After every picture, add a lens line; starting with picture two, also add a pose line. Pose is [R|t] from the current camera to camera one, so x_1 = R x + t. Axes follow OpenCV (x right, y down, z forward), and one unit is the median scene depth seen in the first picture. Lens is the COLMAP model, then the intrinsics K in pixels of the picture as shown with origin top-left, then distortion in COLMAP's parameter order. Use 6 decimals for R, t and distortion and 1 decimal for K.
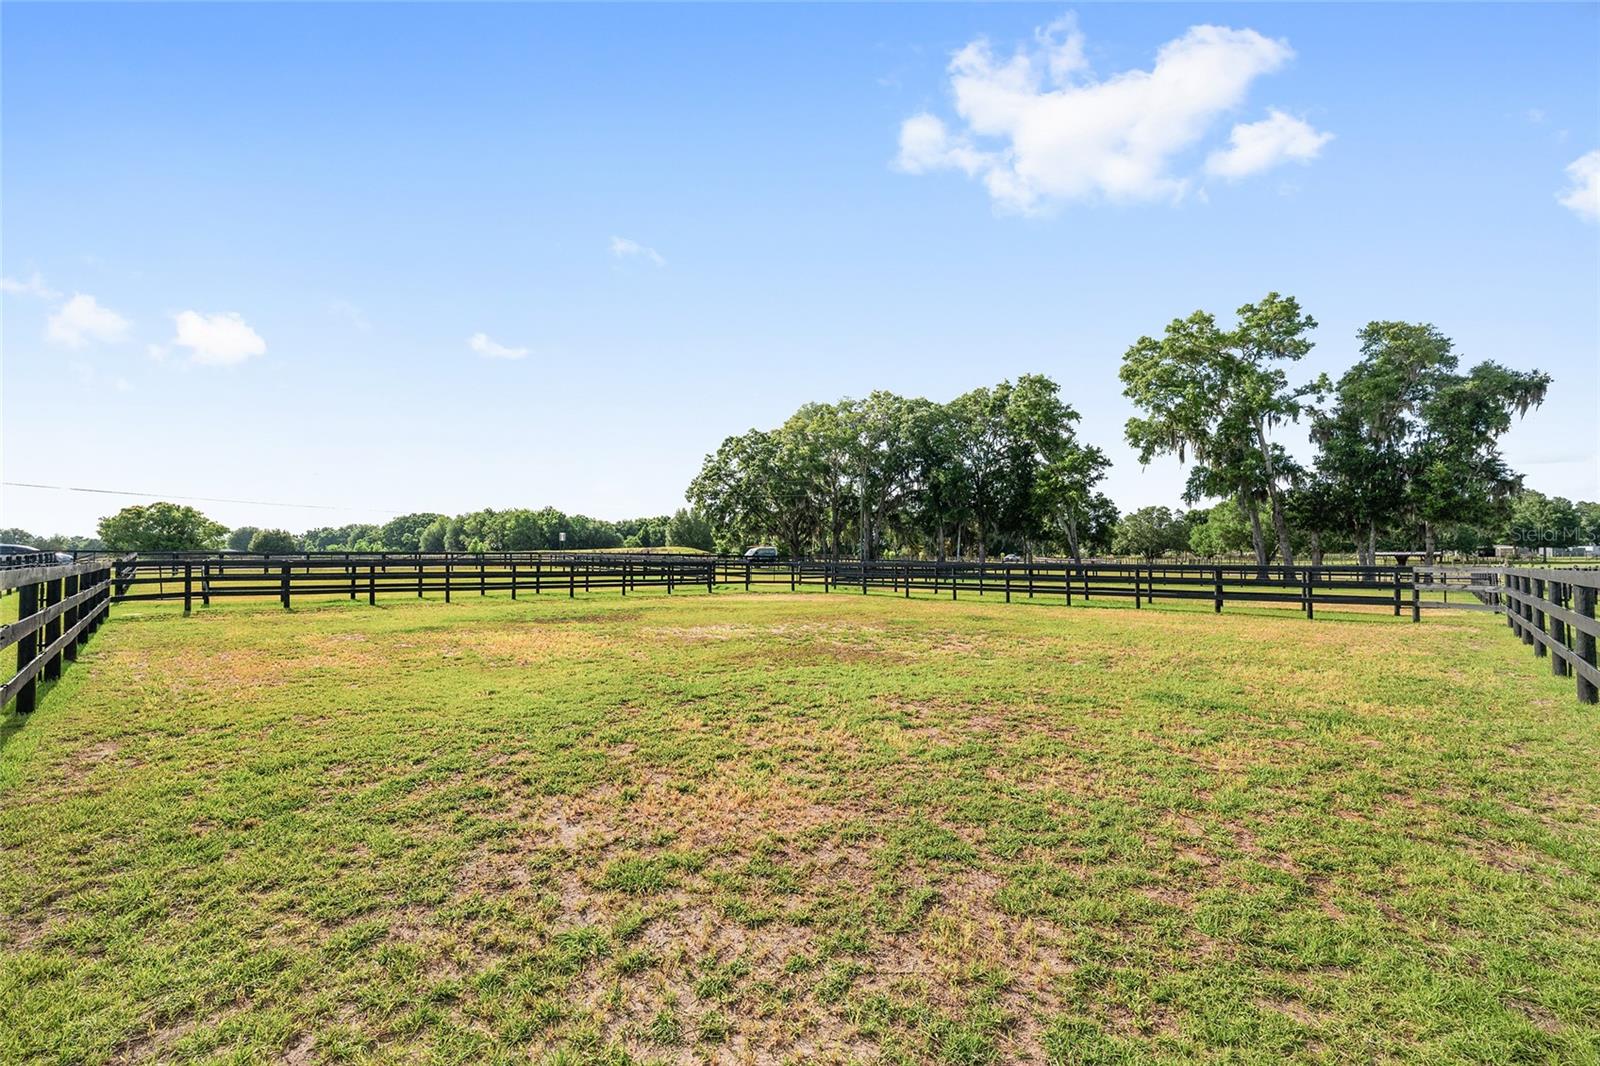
lens RADIAL K [[643.4, 0, 805.6], [0, 643.4, 530.4], [0, 0, 1]] dist [-0.020403, 0.000752]
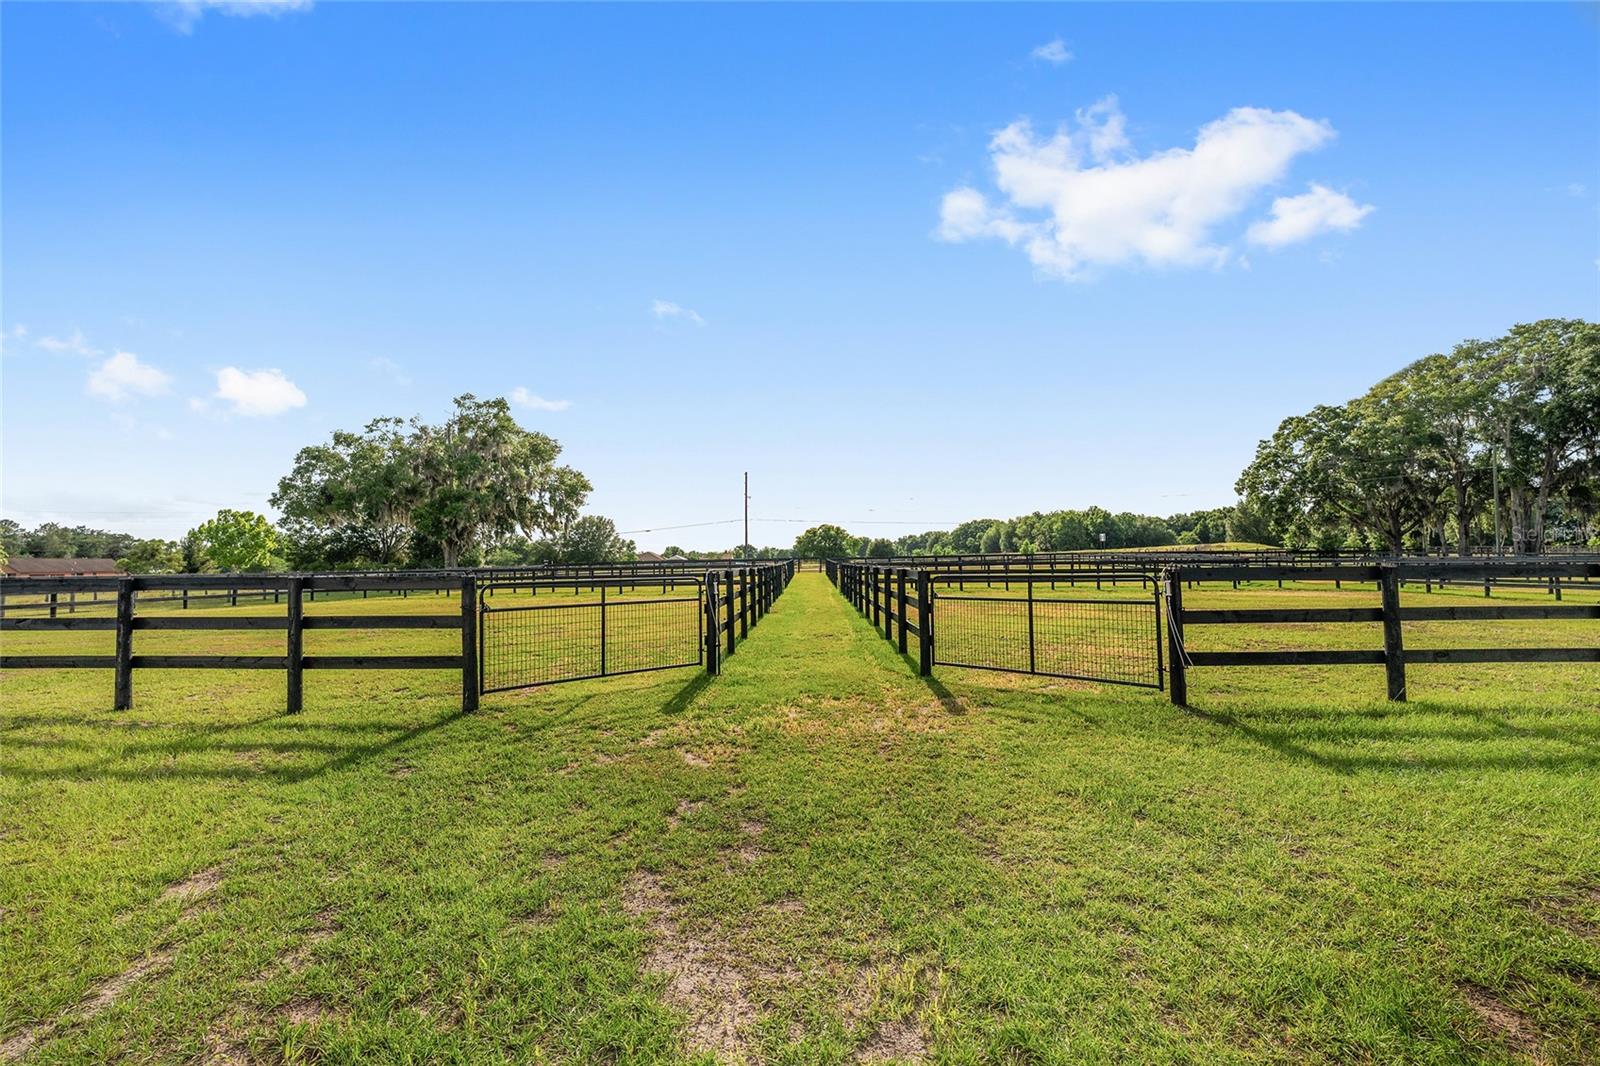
lens RADIAL K [[643.4, 0, 805.3], [0, 643.4, 539.1], [0, 0, 1]] dist [-0.020403, 0.000752]
pose [[0.689858, -0.035503, -0.723074, 0.048276], [0.045974, 0.998929, -0.005185, -0.004294], [0.722484, -0.029665, 0.690751, -0.088545]]
